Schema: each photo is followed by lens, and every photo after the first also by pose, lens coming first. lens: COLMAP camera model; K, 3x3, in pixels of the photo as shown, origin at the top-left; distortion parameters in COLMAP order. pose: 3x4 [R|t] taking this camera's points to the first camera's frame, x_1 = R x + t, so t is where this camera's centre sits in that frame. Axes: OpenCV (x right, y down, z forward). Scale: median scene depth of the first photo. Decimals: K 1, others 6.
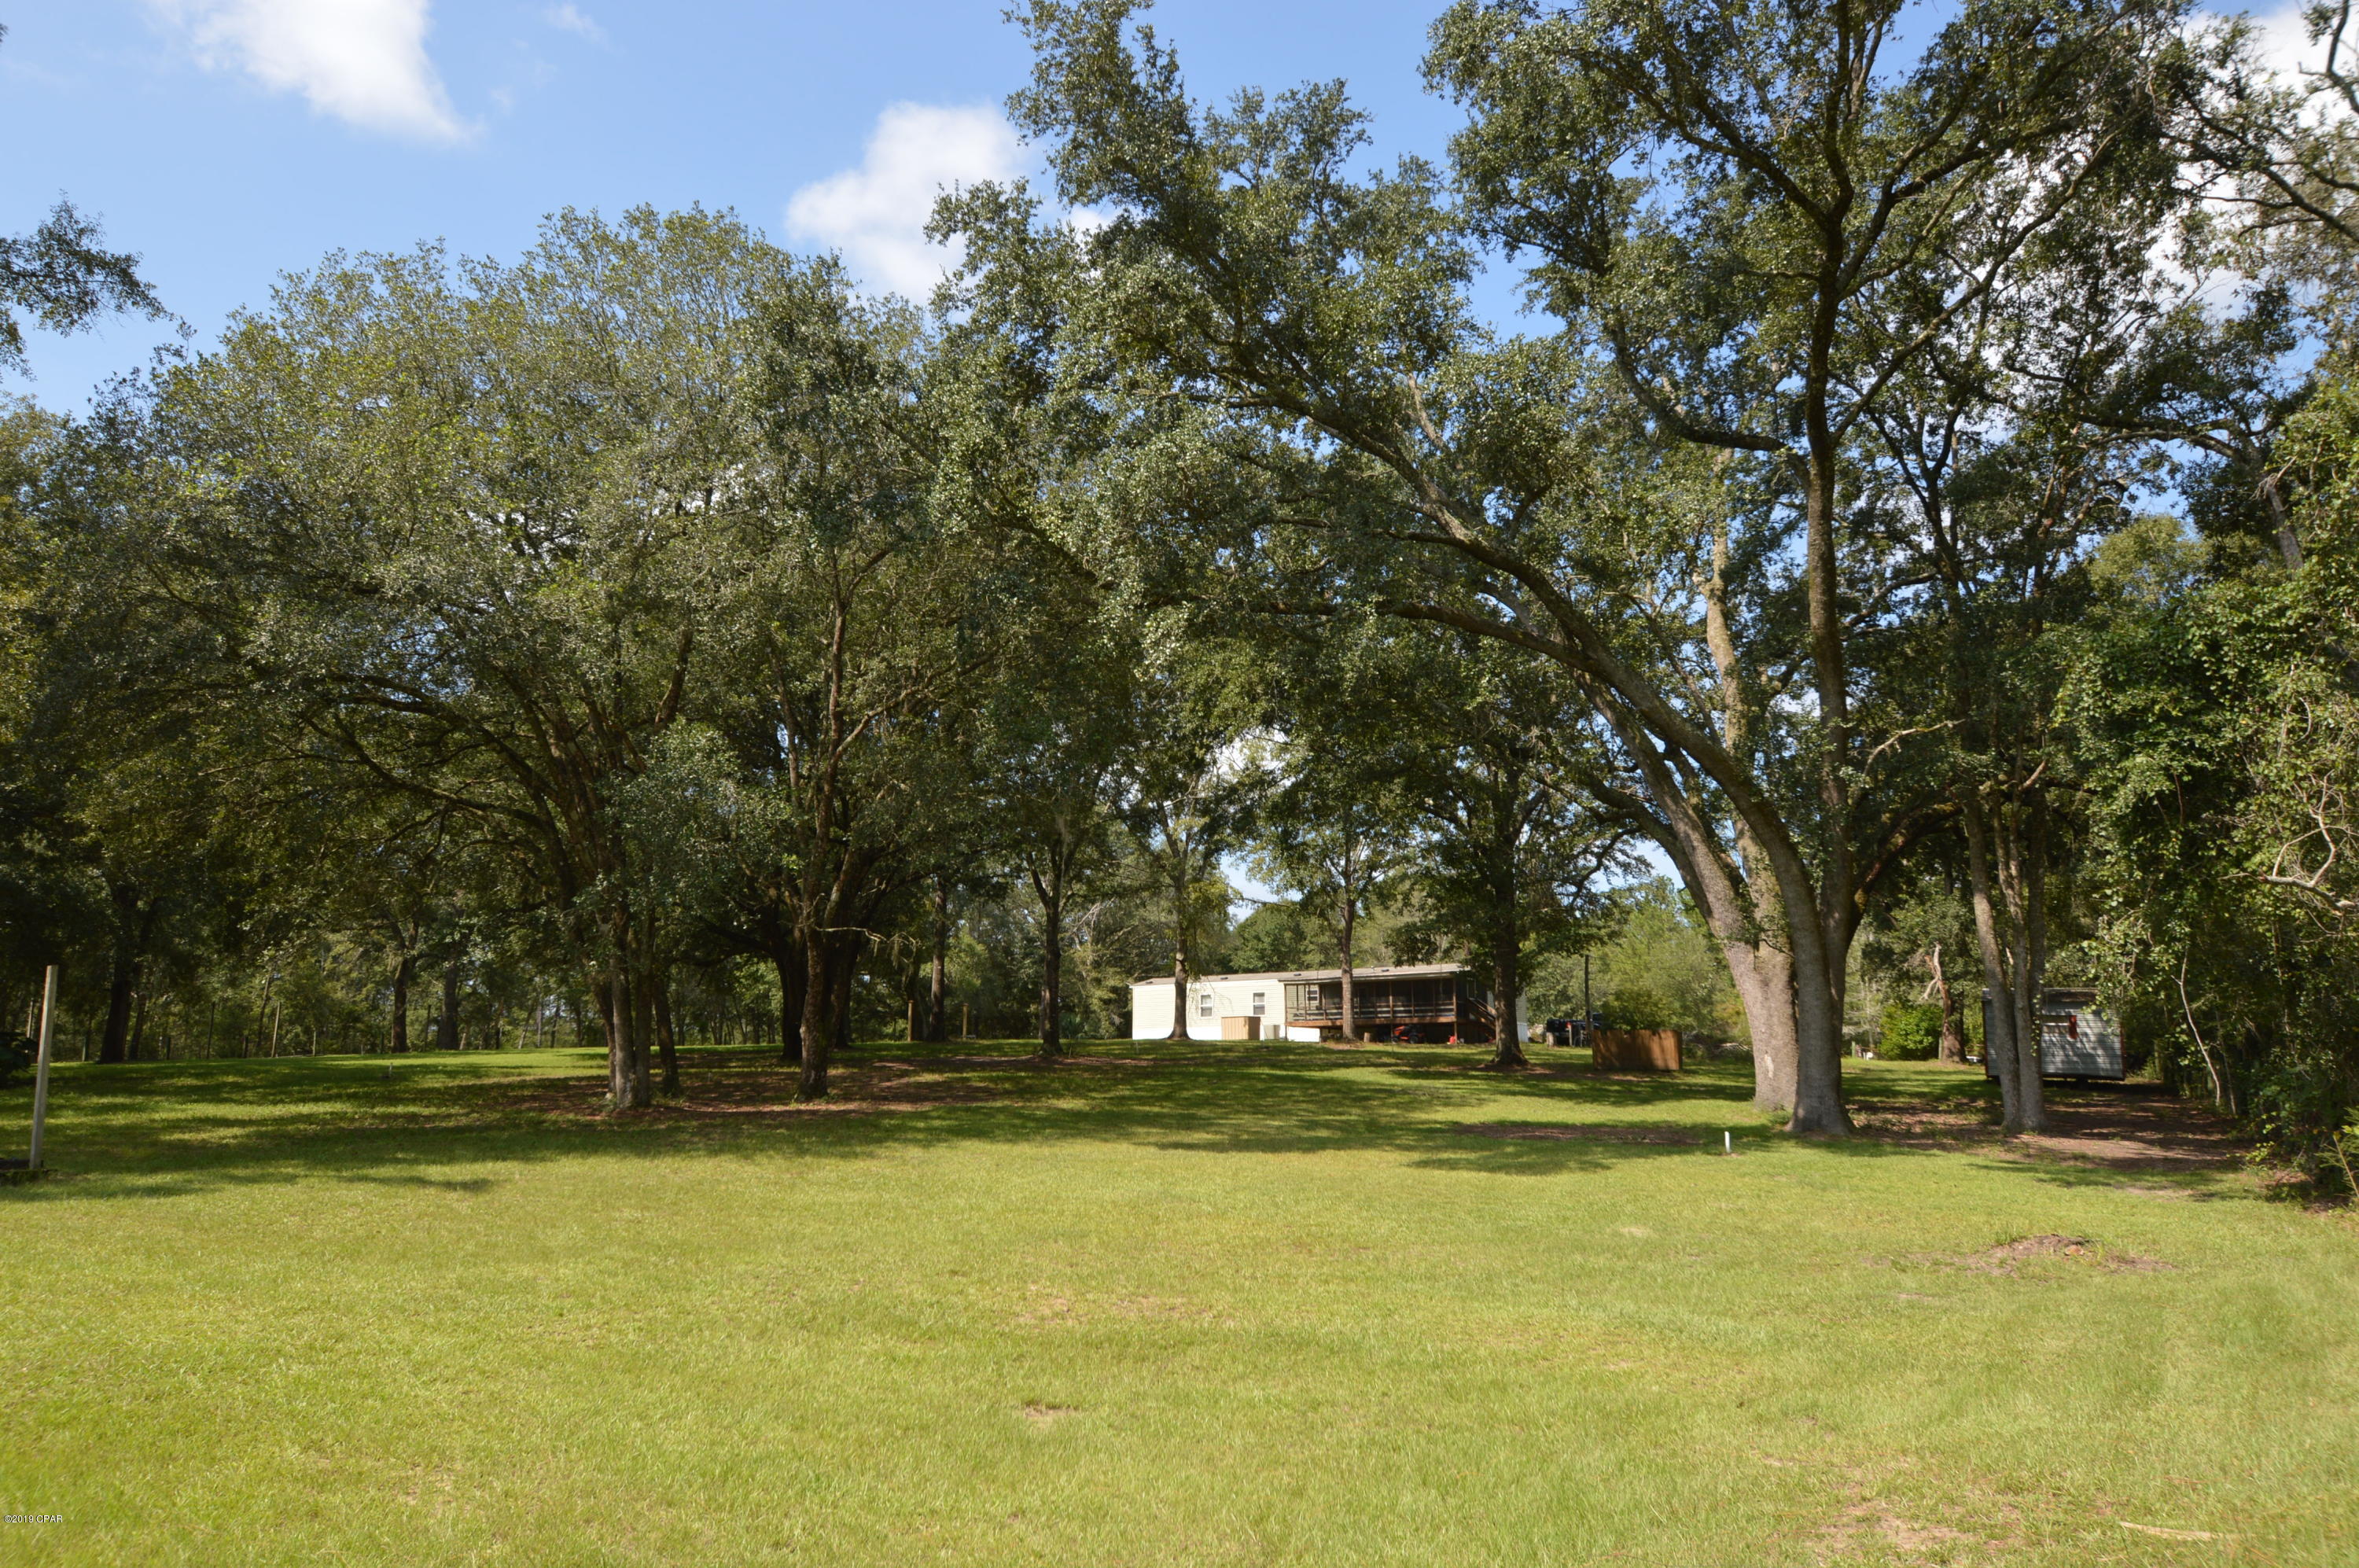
lens RADIAL K [[1578.7, 0, 1192.8], [0, 1578.7, 793.8], [0, 0, 1]] dist [-0.035691, -0.003183]
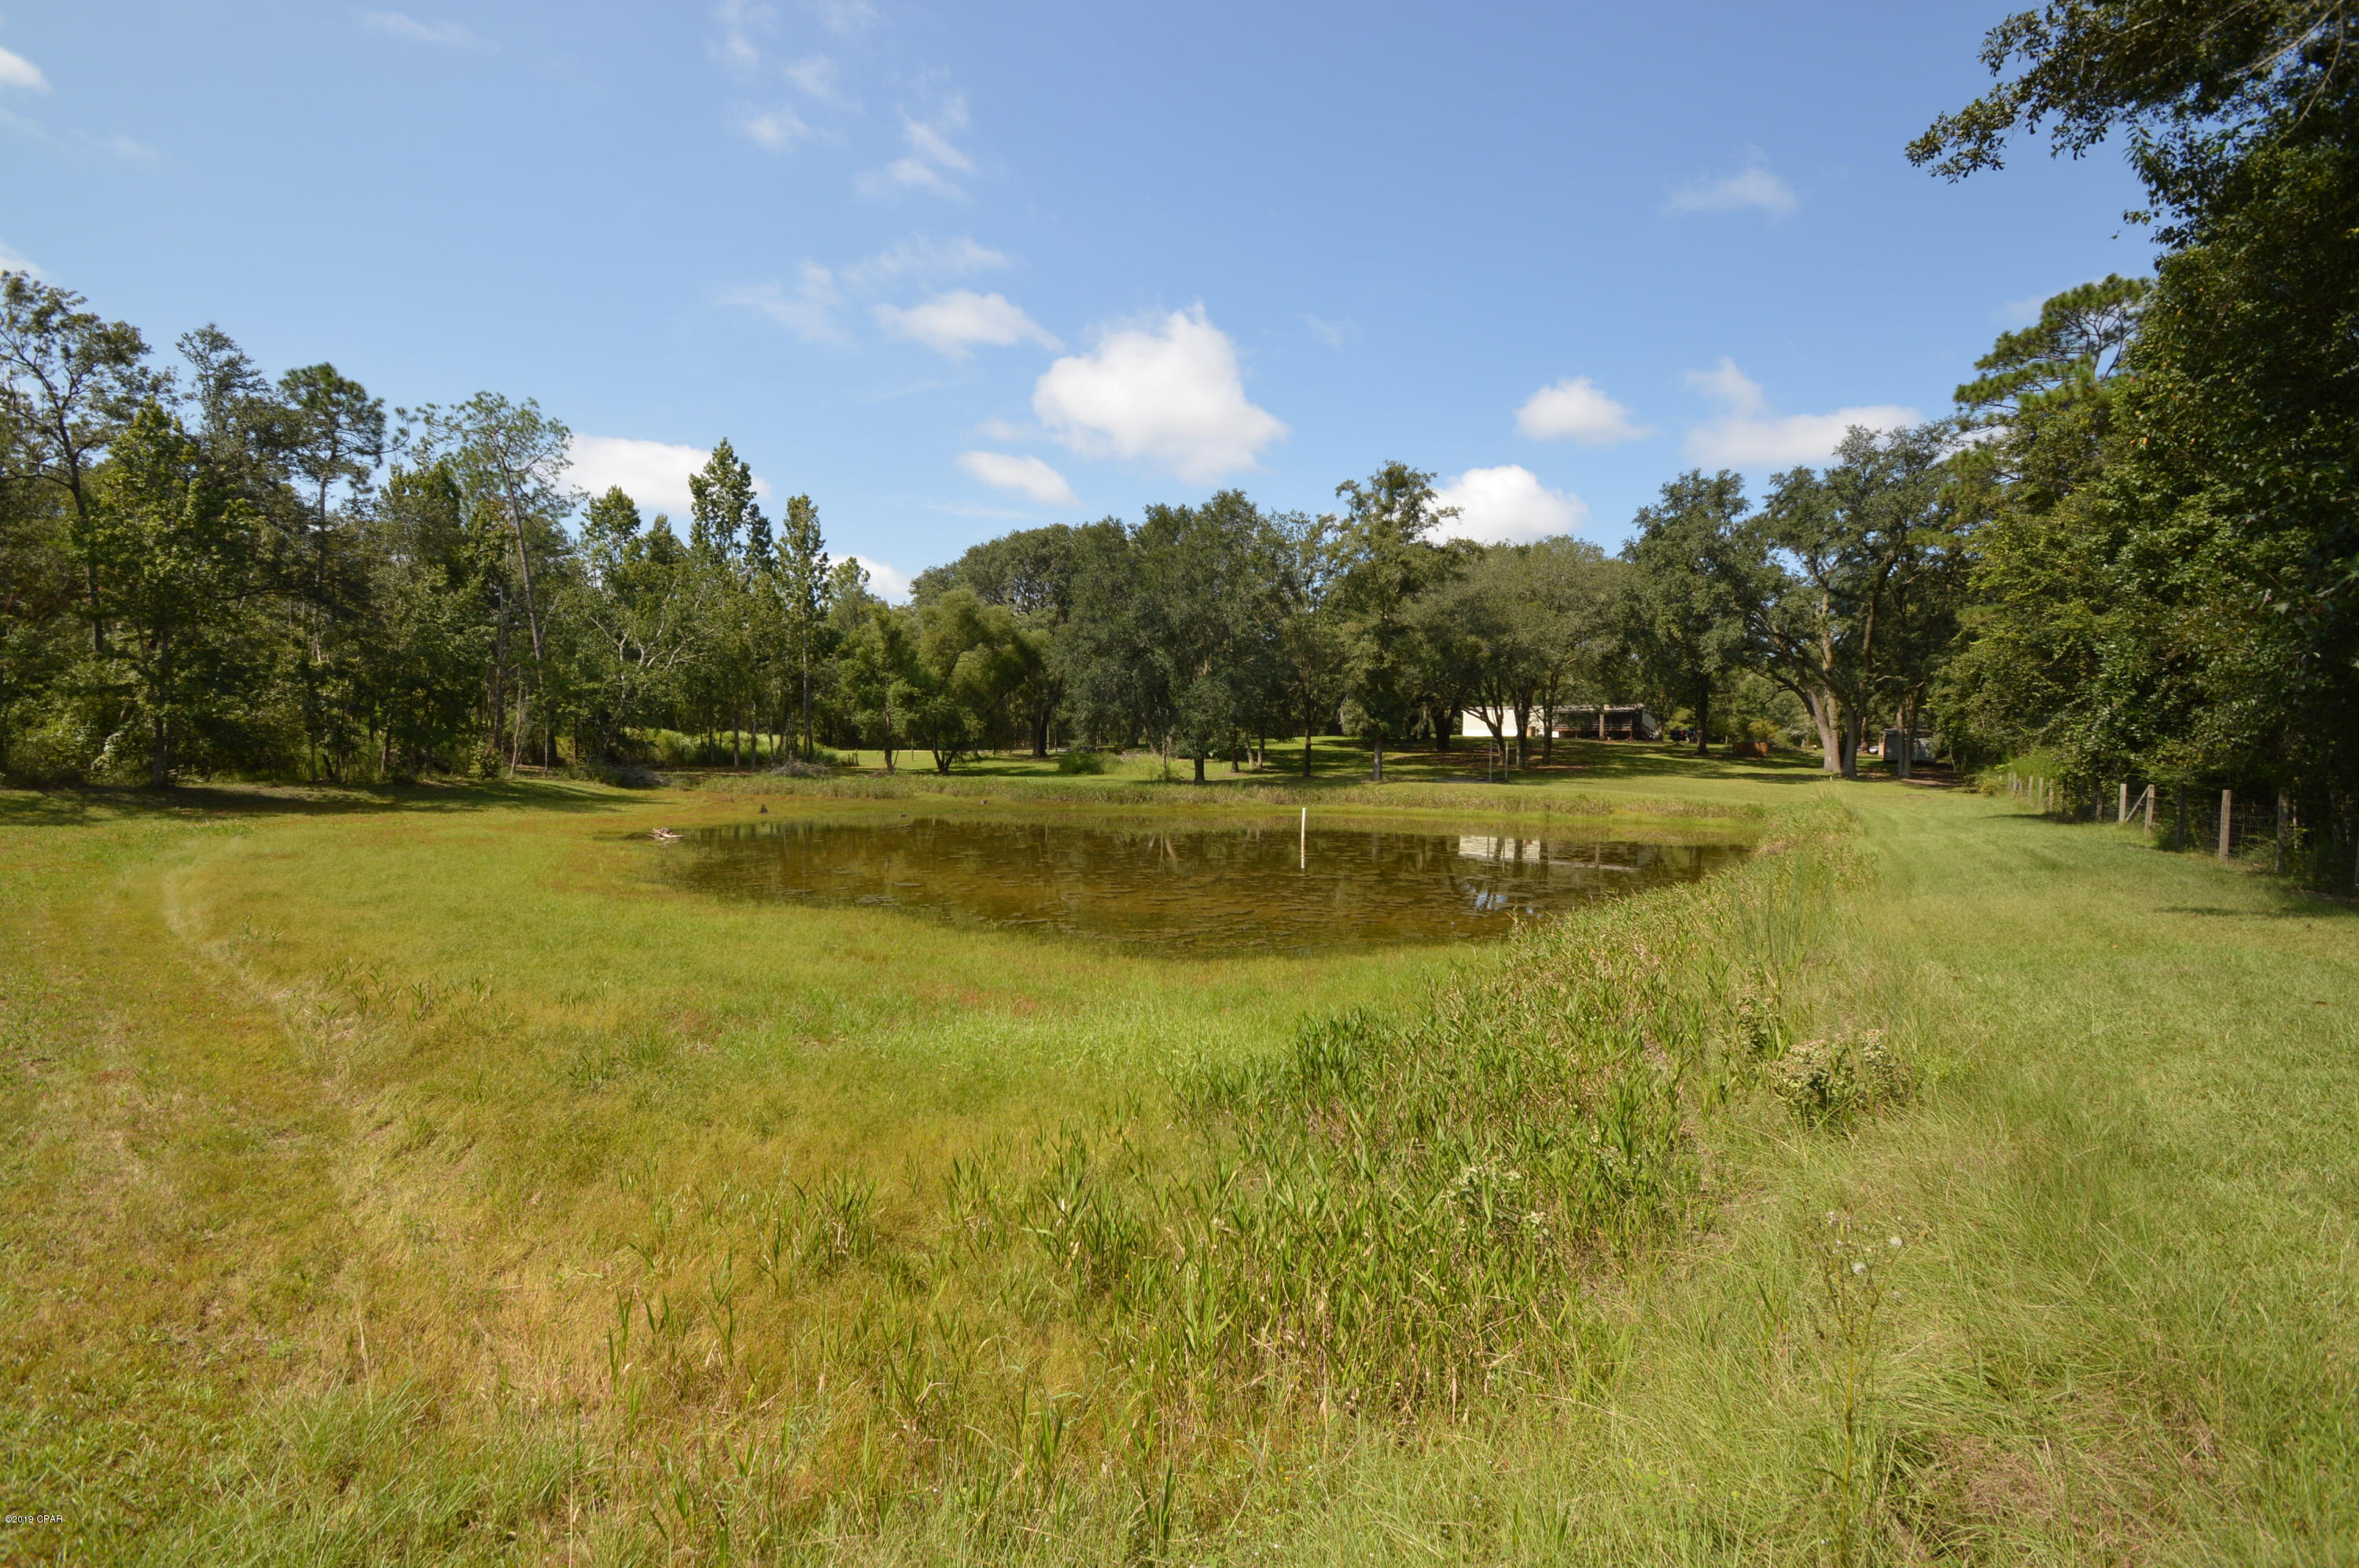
lens RADIAL K [[1030.4, 0, 1180.2], [0, 1030.4, 775.5], [0, 0, 1]] dist [-0.004543, -0.008788]
pose [[0.994206, 0.009995, -0.107022, -0.900801], [0.012676, 0.977817, 0.209077, -0.314304], [0.106738, -0.209222, 0.972025, -1.525197]]
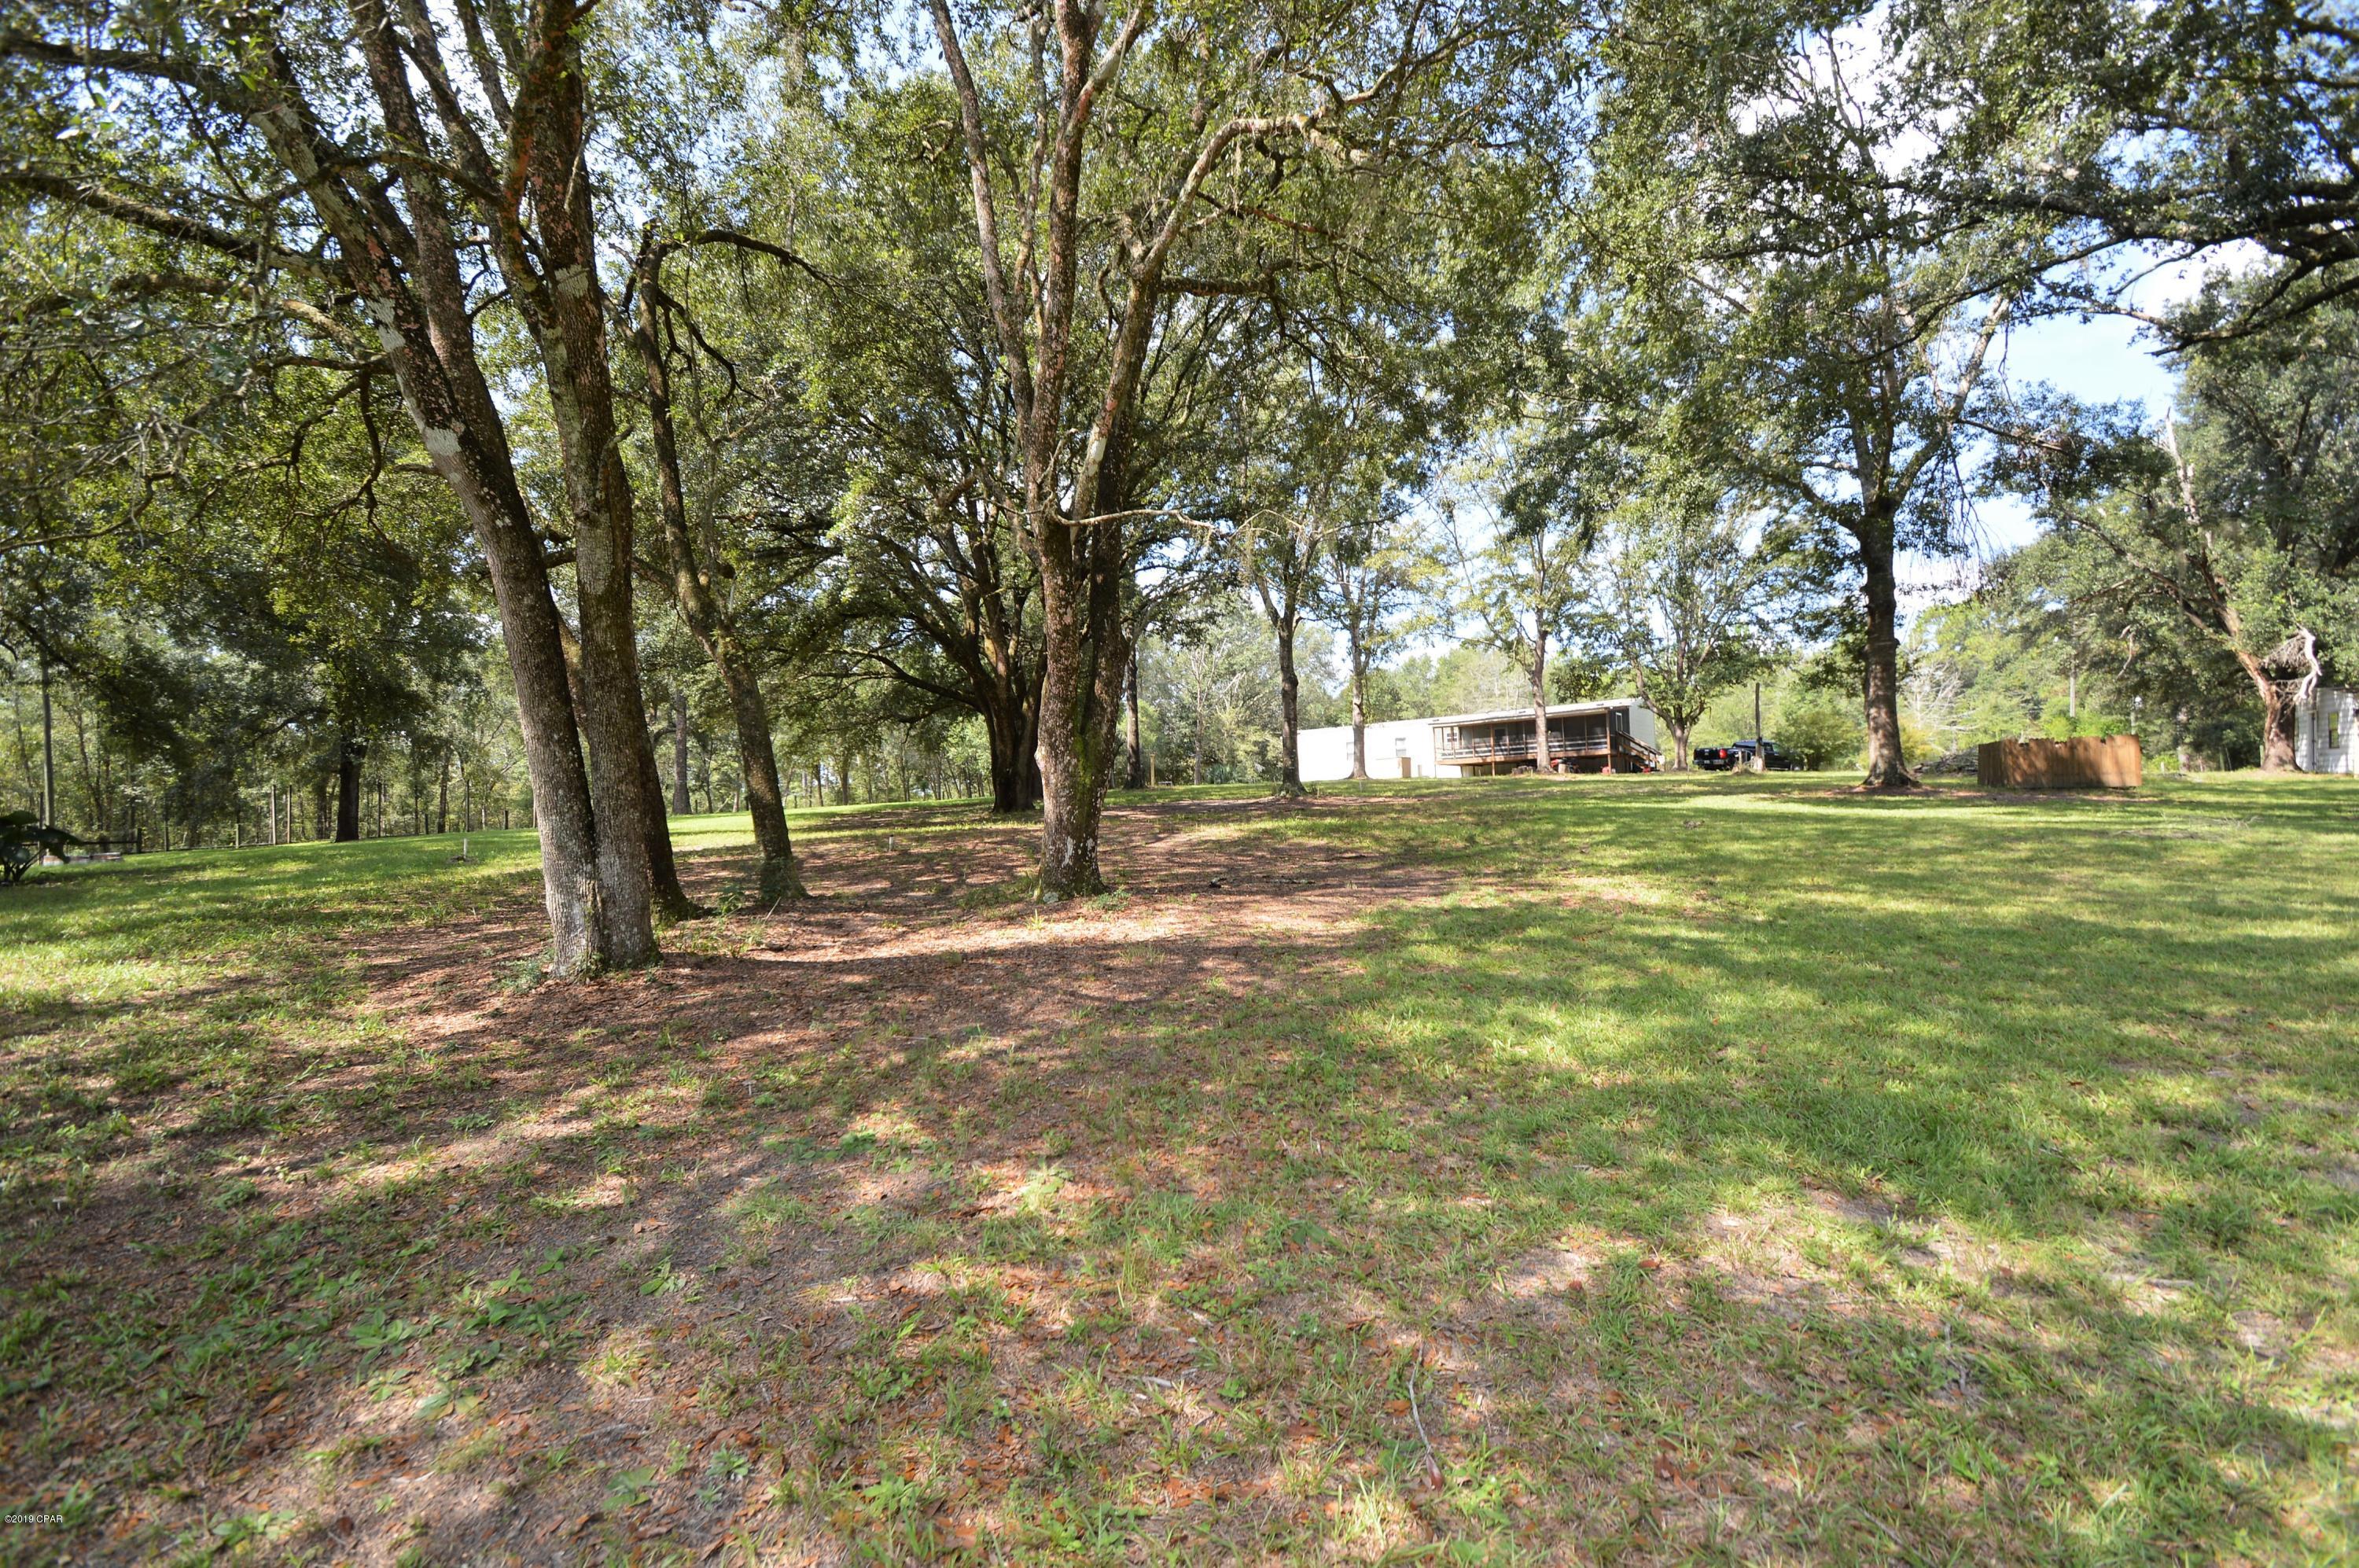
lens RADIAL K [[1030.4, 0, 1166.7], [0, 1030.4, 787.4], [0, 0, 1]] dist [-0.004543, -0.008788]
pose [[0.996089, -0.035404, -0.080952, -0.206640], [0.047389, 0.987353, 0.151288, 0.127756], [0.074572, -0.154533, 0.985169, 0.774038]]
